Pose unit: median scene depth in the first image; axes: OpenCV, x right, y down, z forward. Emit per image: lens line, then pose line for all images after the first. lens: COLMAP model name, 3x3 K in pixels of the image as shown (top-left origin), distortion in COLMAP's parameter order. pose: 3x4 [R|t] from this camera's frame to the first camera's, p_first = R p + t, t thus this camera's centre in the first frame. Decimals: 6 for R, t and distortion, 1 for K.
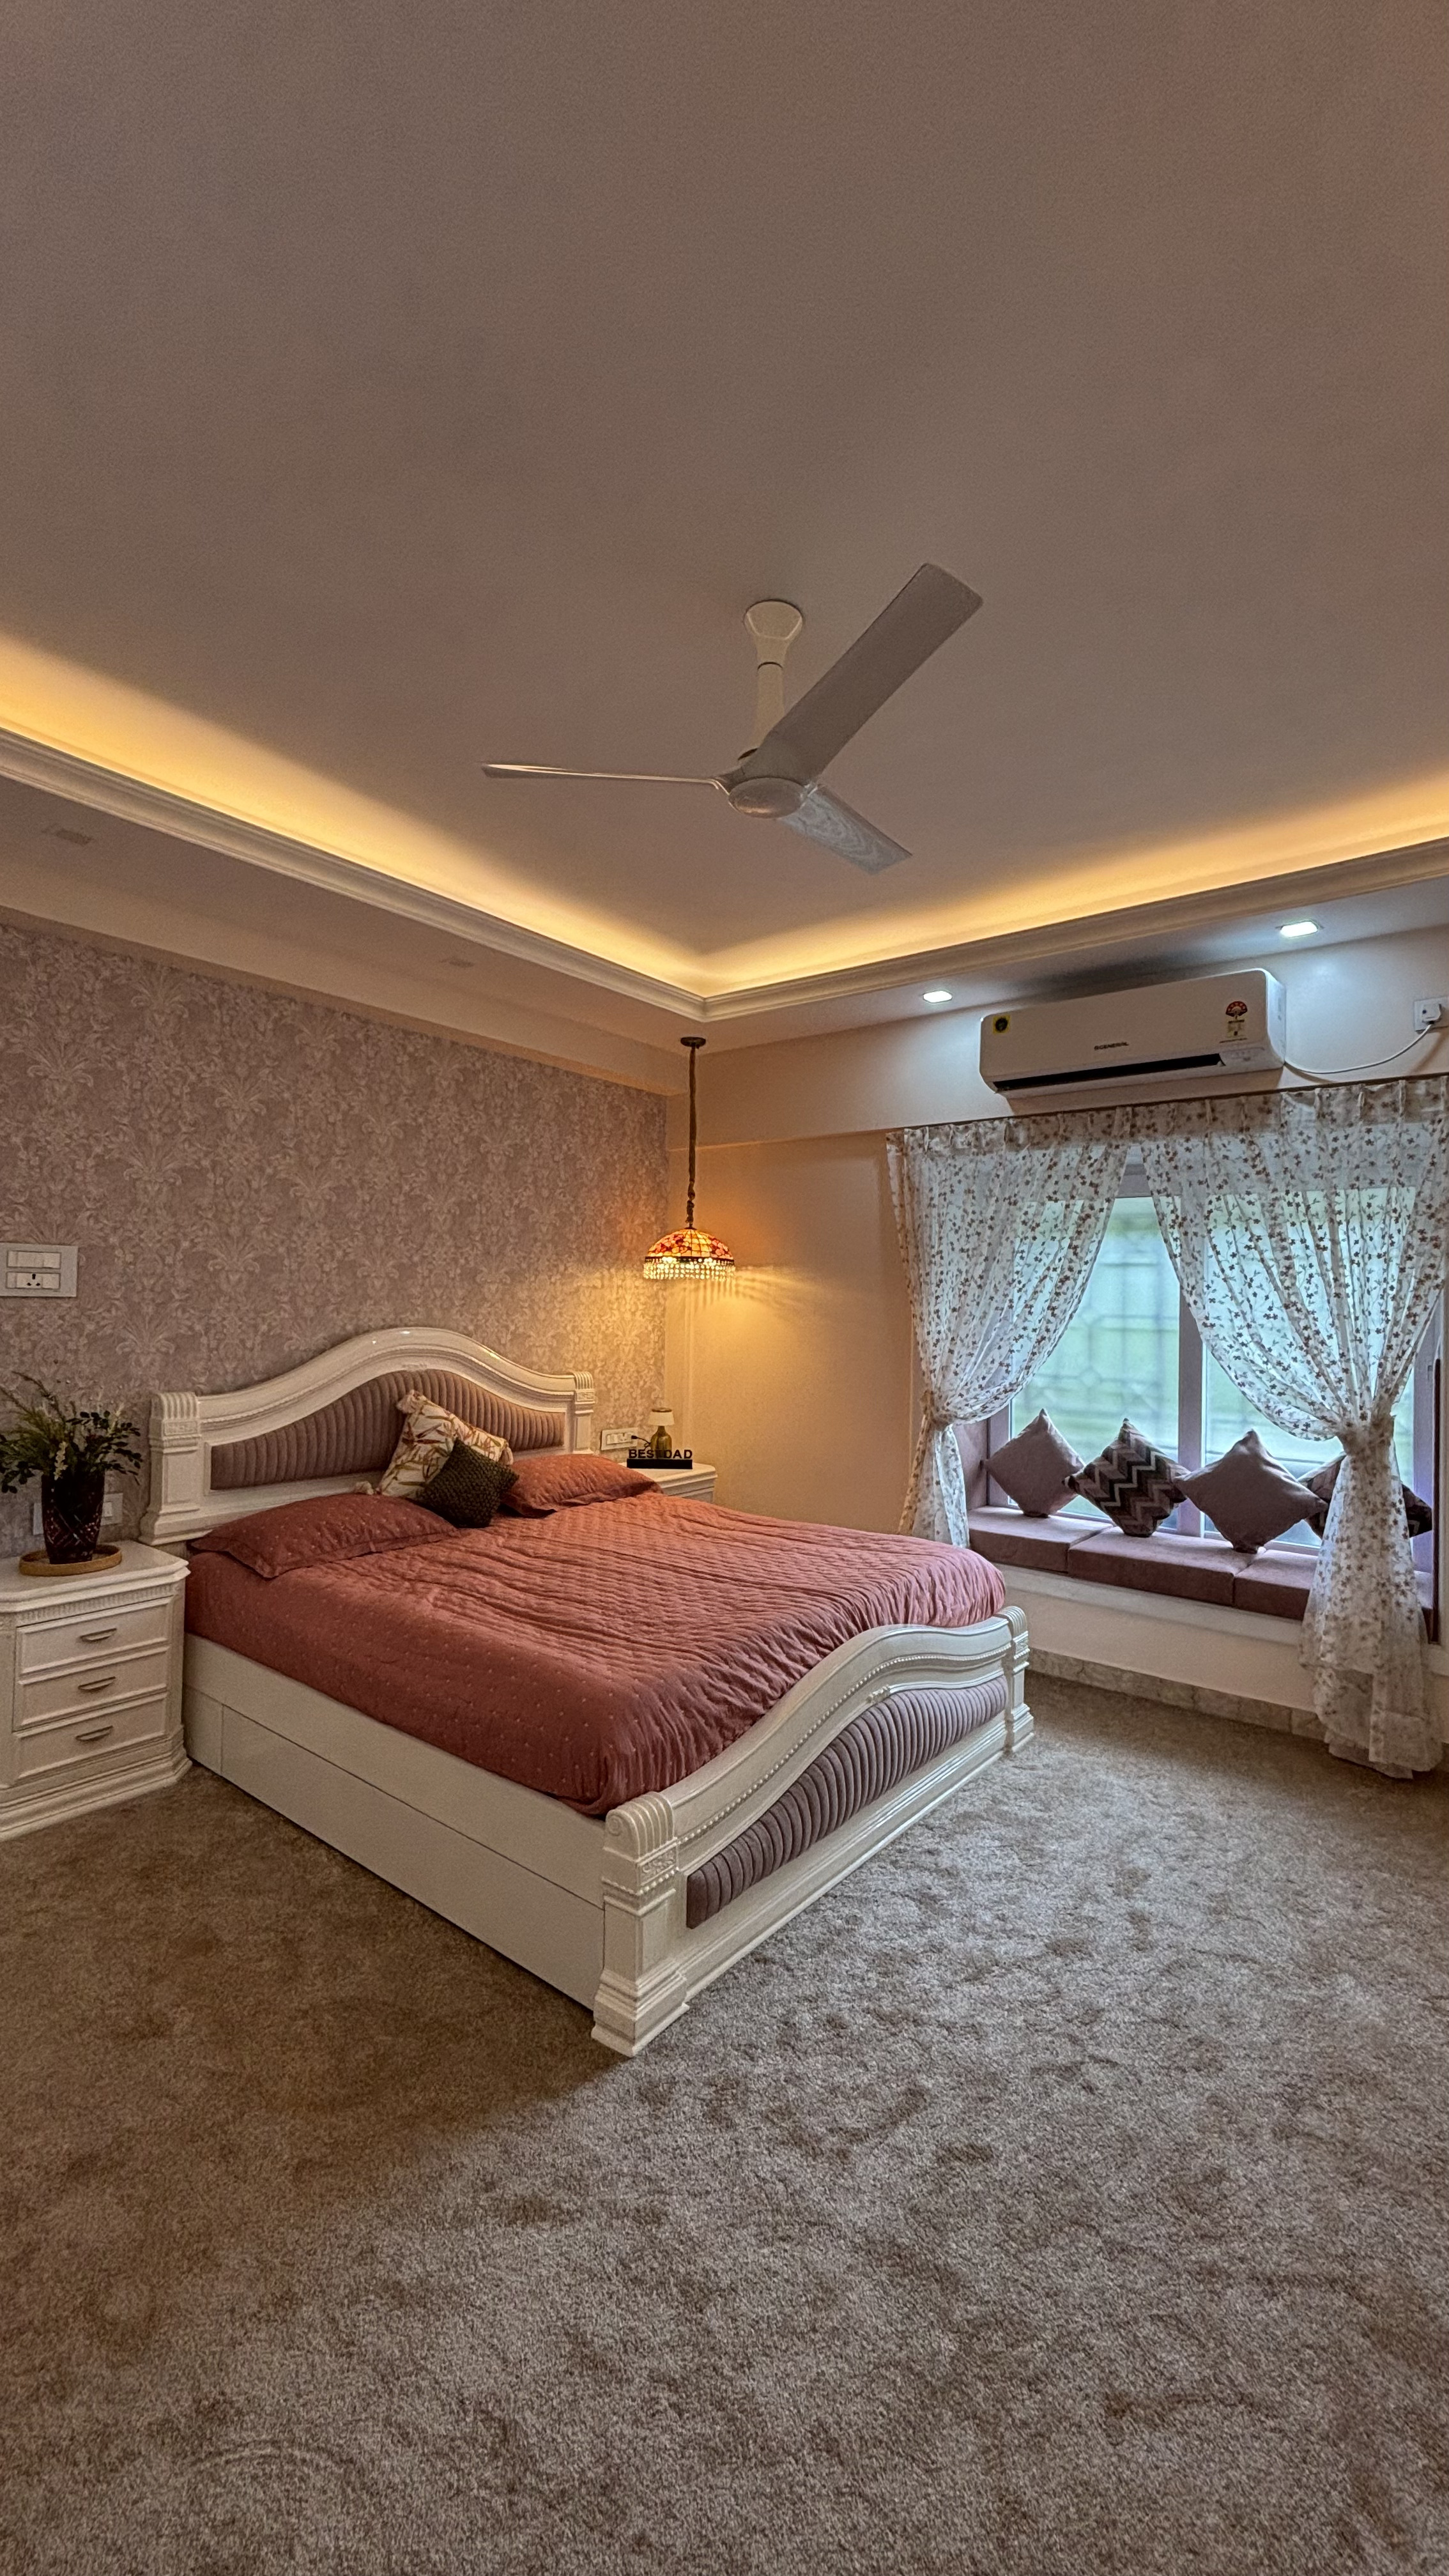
lens RADIAL K [[1015.9, 0, 715.7], [0, 1015.9, 1285.1], [0, 0, 1]] dist [-0.020785, -0.000313]
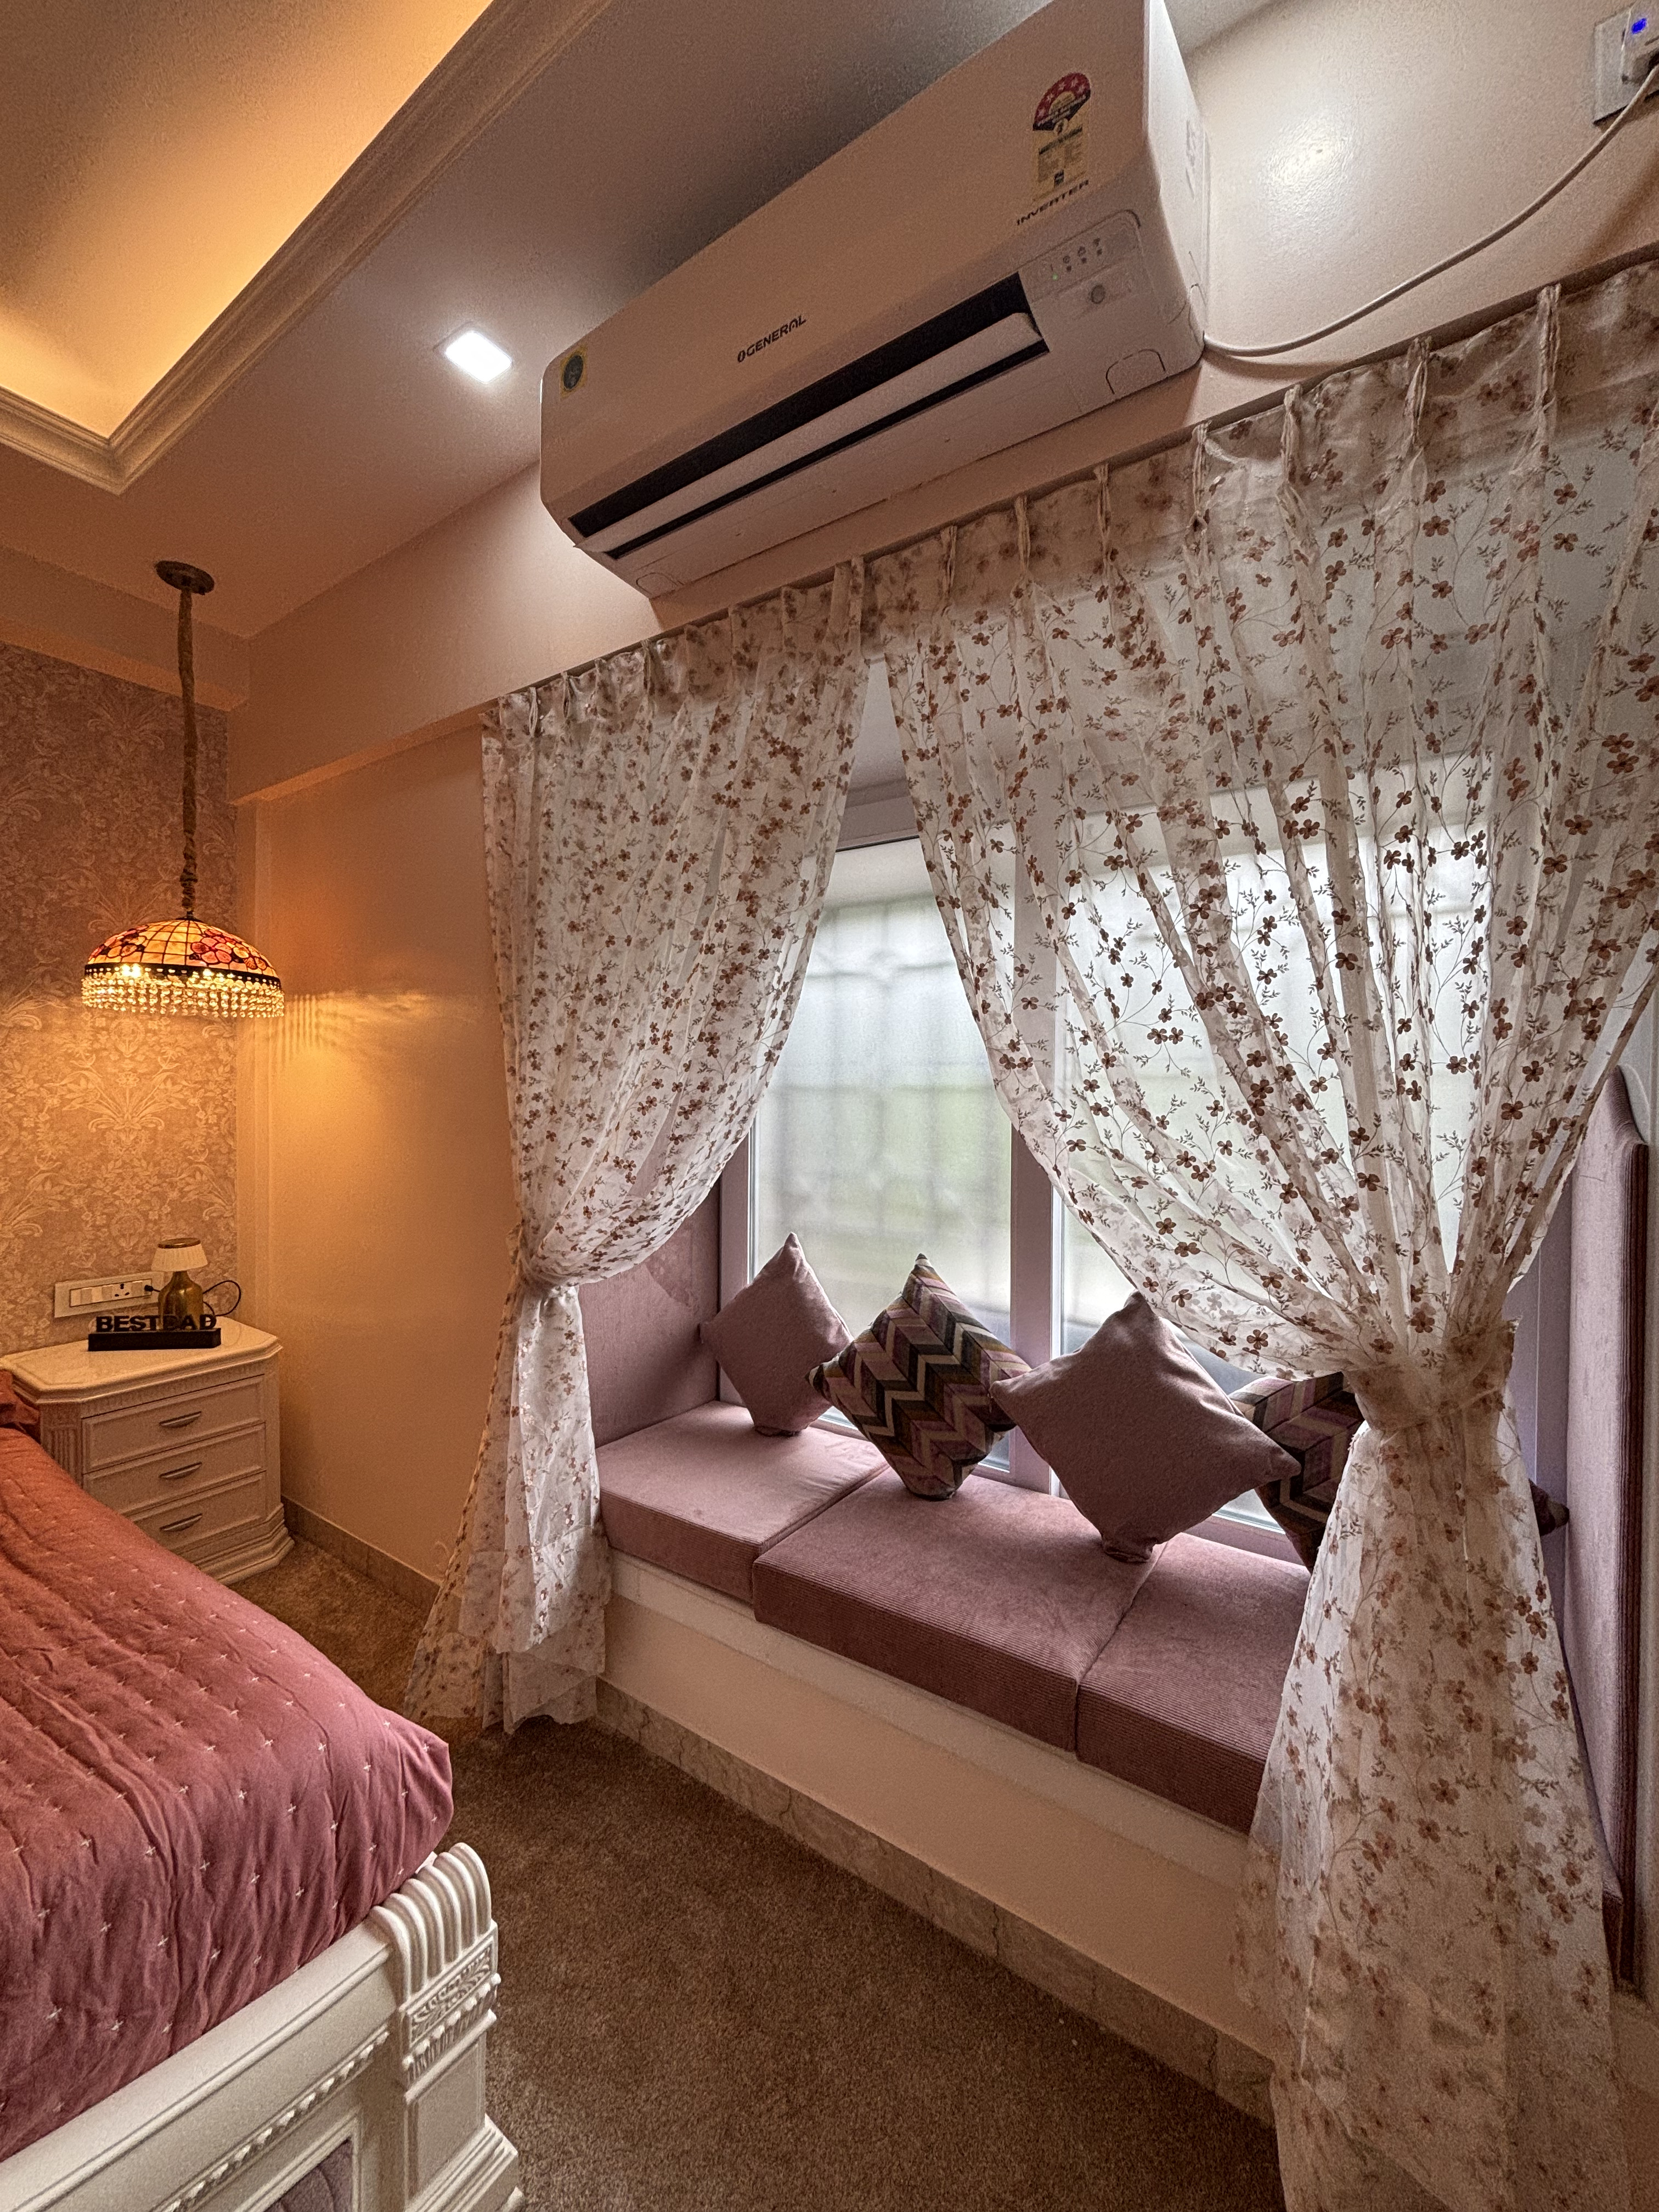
lens RADIAL K [[890.3, 0, 834.3], [0, 890.3, 1104.6], [0, 0, 1]] dist [0.002144, 0.000417]
pose [[0.995545, -0.022307, 0.091609, 0.393514], [0.017829, 0.998620, 0.049403, 0.038380], [-0.092584, -0.047549, 0.994569, 0.675648]]
